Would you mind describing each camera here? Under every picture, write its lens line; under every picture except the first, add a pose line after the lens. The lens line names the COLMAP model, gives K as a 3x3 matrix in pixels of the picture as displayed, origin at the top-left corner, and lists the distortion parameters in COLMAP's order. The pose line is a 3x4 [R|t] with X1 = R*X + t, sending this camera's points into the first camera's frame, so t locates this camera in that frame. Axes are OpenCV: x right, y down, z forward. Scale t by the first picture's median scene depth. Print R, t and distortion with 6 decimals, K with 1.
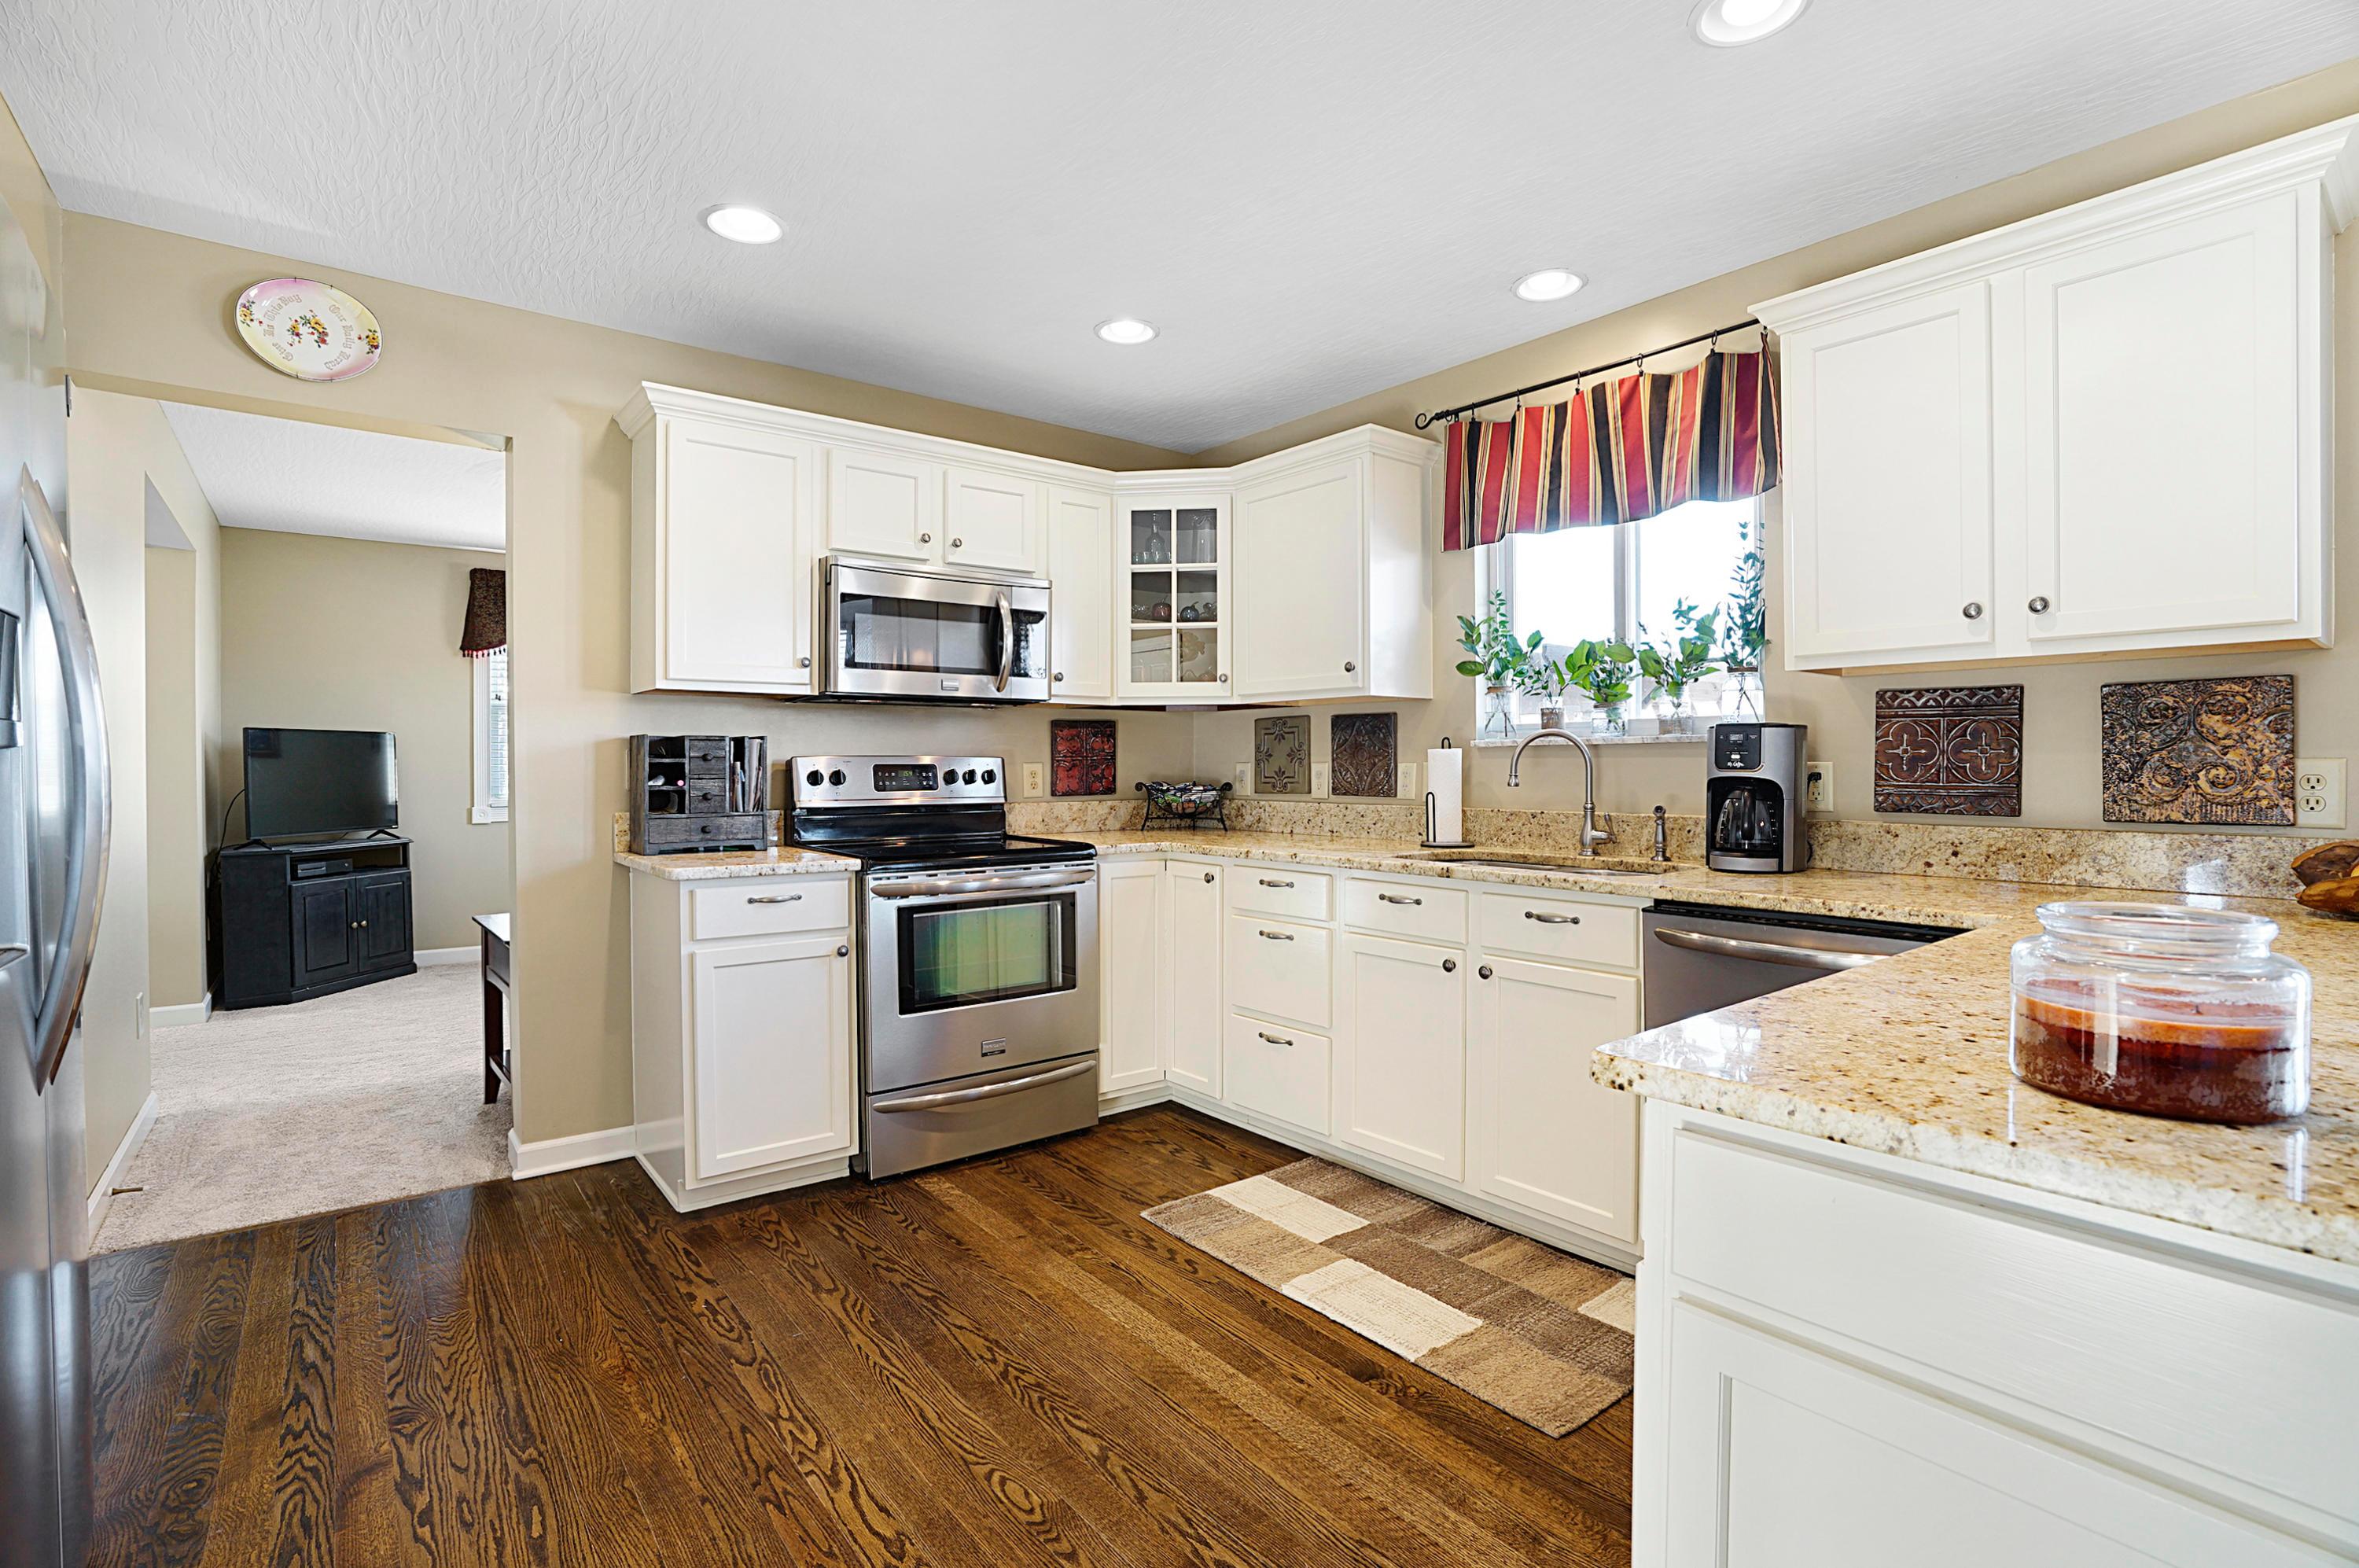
lens RADIAL K [[1095.5, 0, 1172.2], [0, 1095.5, 773.6], [0, 0, 1]] dist [-0.014058, 0.000832]
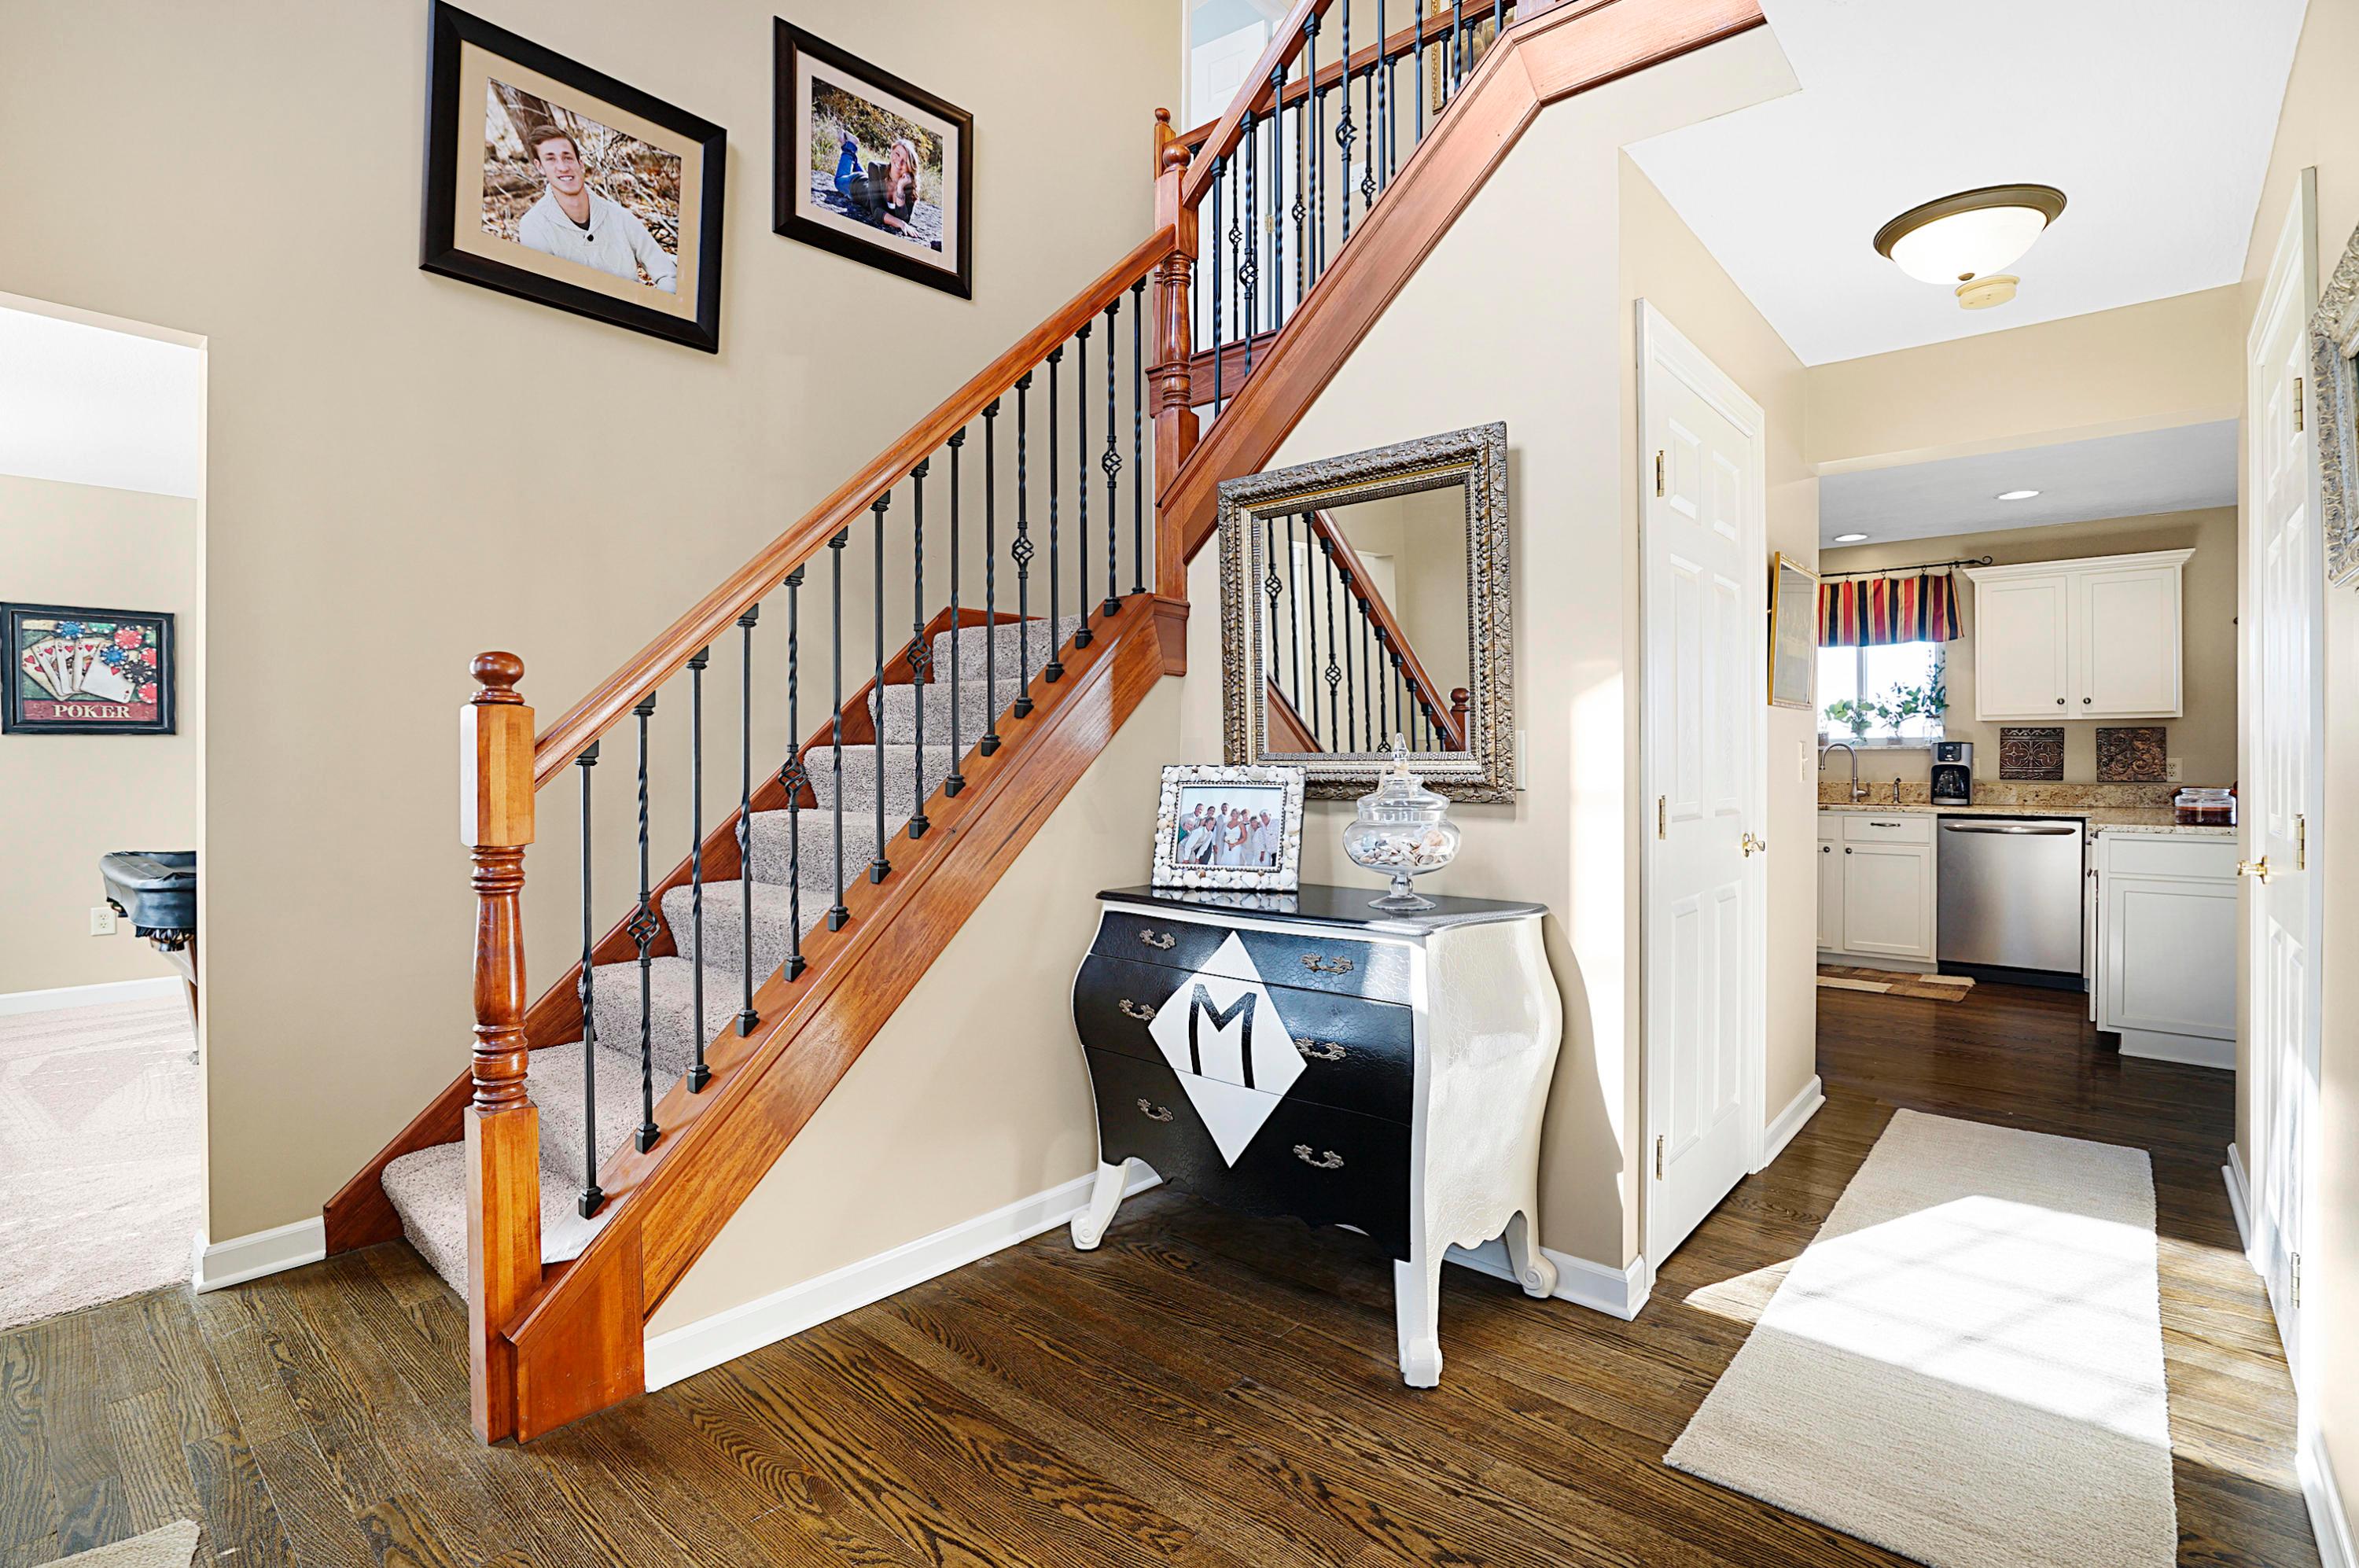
lens RADIAL K [[1095.5, 0, 1200.1], [0, 1095.5, 768.6], [0, 0, 1]] dist [-0.014058, 0.000832]
pose [[0.983647, 0.000934, 0.180106, -1.375500], [-0.001341, 0.999997, 0.002134, 0.008278], [-0.180103, -0.002341, 0.983645, -0.934202]]
